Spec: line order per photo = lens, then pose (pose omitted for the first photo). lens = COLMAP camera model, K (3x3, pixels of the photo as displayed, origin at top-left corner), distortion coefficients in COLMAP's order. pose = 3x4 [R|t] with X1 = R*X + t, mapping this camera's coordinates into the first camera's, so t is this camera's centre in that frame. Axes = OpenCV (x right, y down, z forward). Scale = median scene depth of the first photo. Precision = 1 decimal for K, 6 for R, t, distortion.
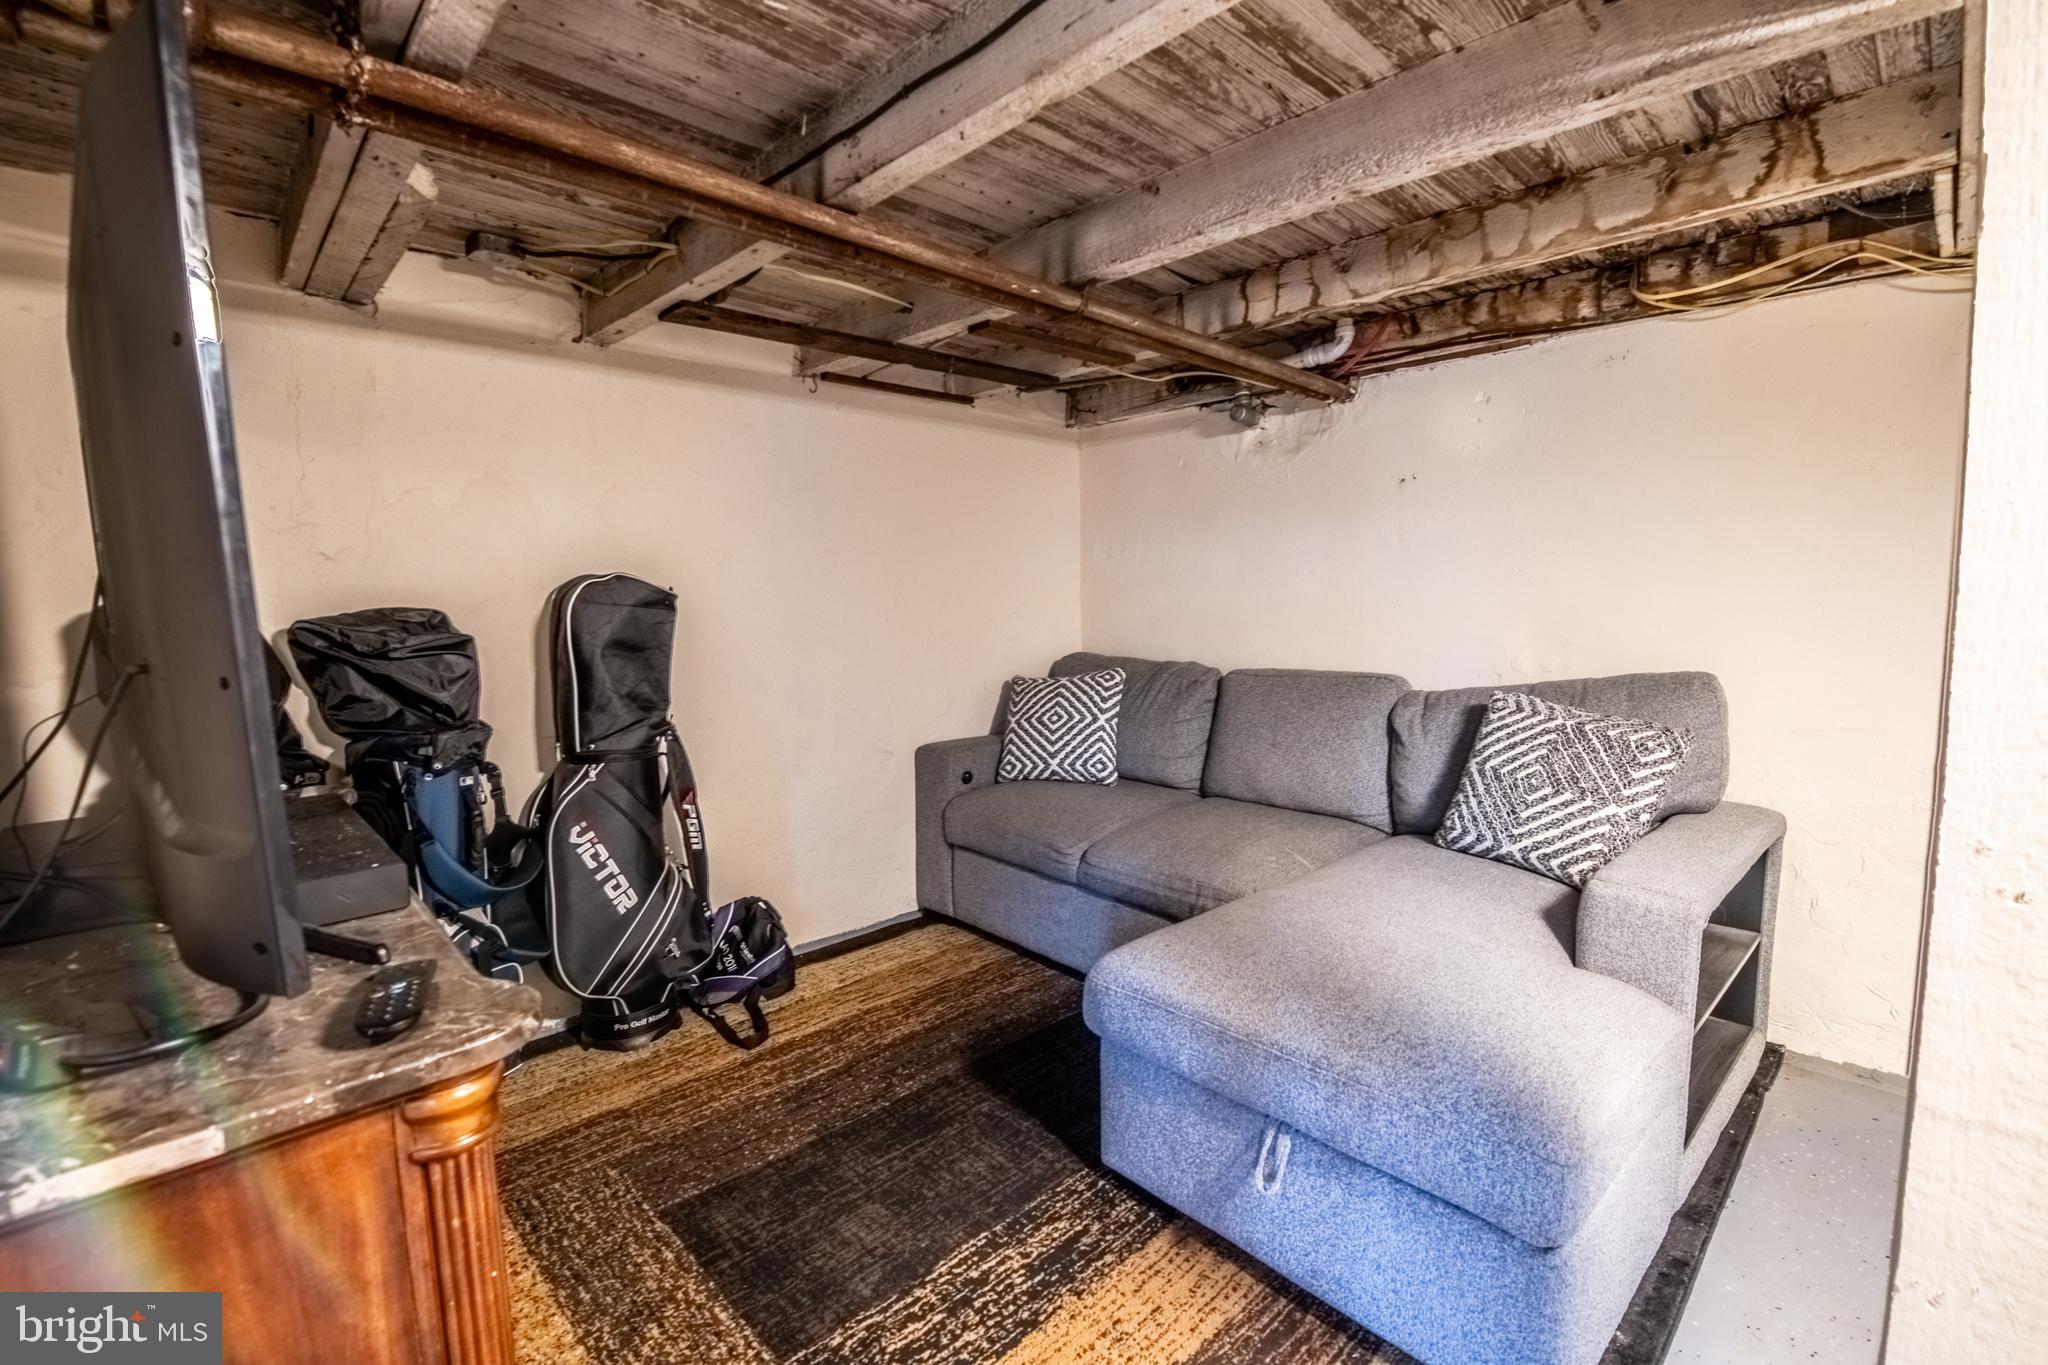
lens RADIAL K [[884.0, 0, 1031.2], [0, 884.0, 674.6], [0, 0, 1]] dist [-0.001362, -0.011159]
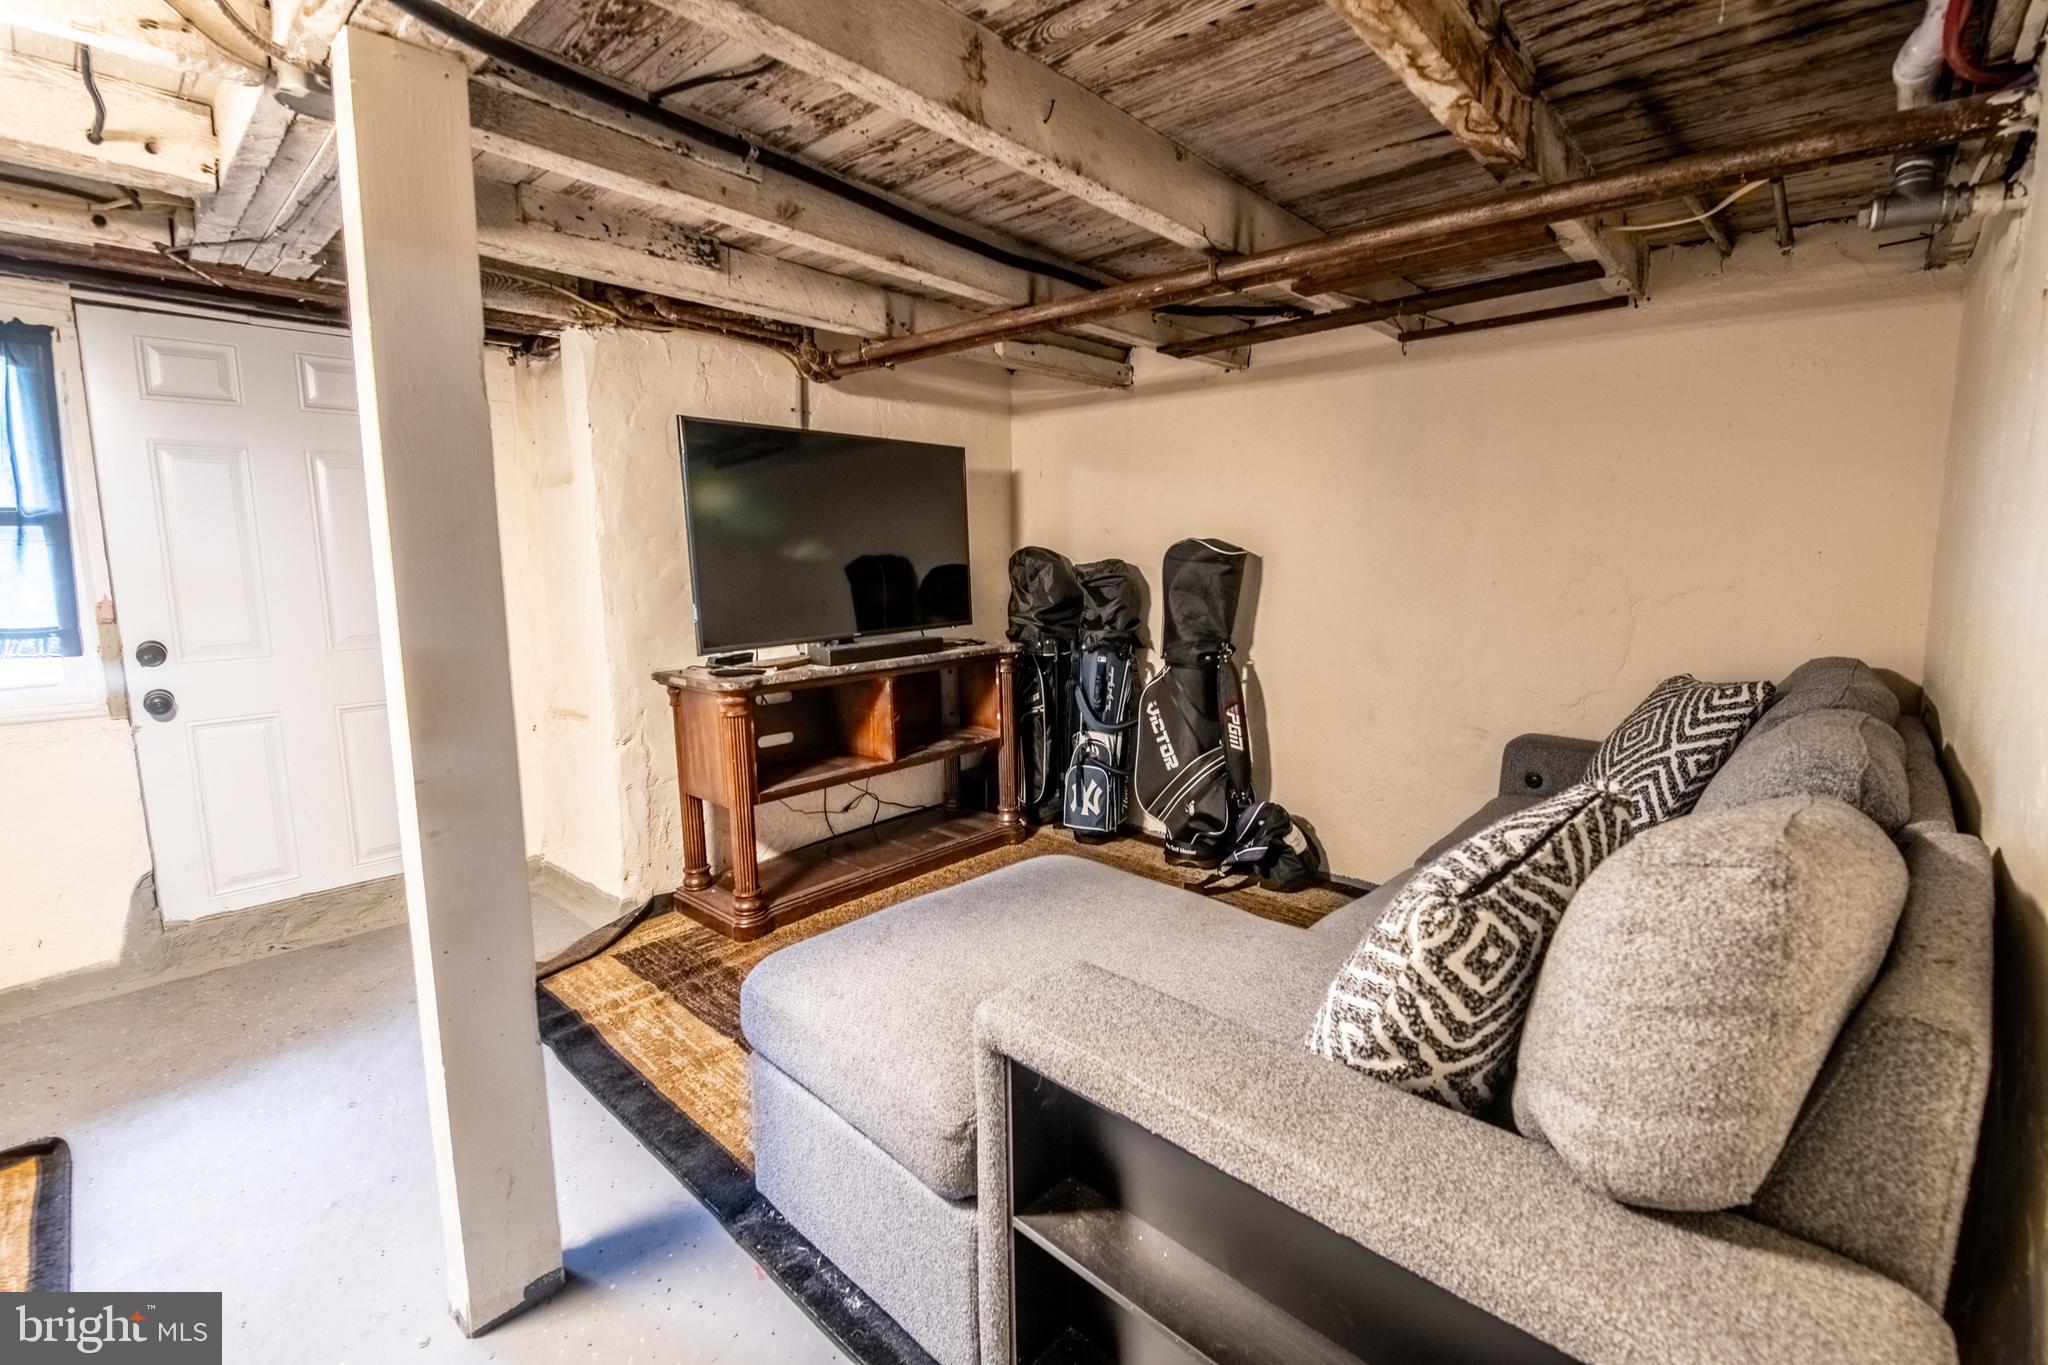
lens RADIAL K [[884.0, 0, 1031.2], [0, 884.0, 674.6], [0, 0, 1]] dist [-0.001362, -0.011159]
pose [[0.062889, 0.148325, -0.986937, 0.900918], [-0.089462, 0.985751, 0.142446, -0.072404], [0.994003, 0.079336, 0.075262, 0.604797]]
